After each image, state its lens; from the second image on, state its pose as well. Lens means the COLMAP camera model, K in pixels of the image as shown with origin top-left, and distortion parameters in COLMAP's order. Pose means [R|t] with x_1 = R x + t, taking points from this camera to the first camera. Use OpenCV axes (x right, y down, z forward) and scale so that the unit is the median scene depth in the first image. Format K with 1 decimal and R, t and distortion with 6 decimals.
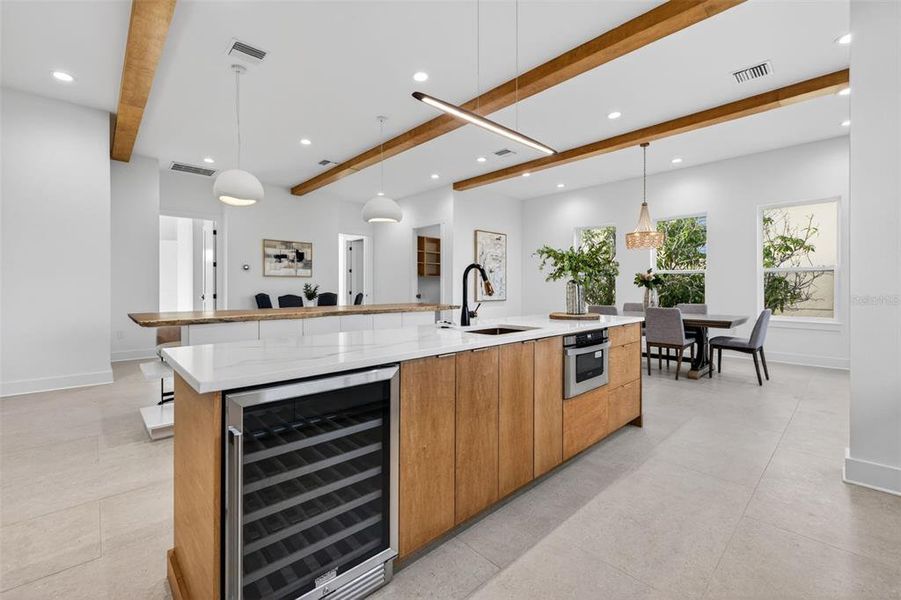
lens RADIAL K [[378.5, 0, 444.5], [0, 378.5, 288.2], [0, 0, 1]] dist [0.002930, -0.000772]
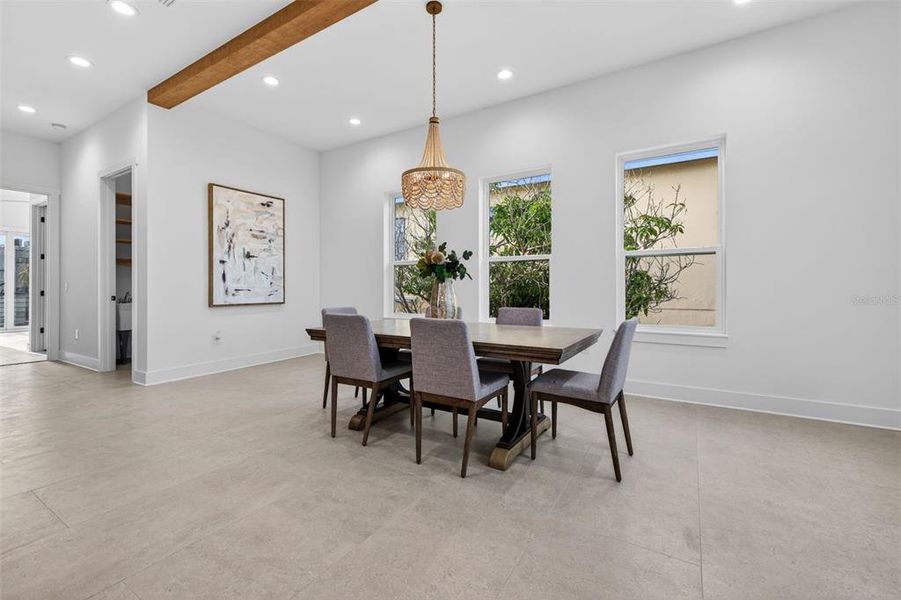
lens RADIAL K [[378.5, 0, 448.8], [0, 378.5, 287.6], [0, 0, 1]] dist [0.002930, -0.000772]
pose [[0.965894, 0.000227, 0.258936, 0.339156], [0.001111, 0.999987, -0.005023, 0.012282], [-0.258934, 0.005140, 0.965881, 0.399881]]
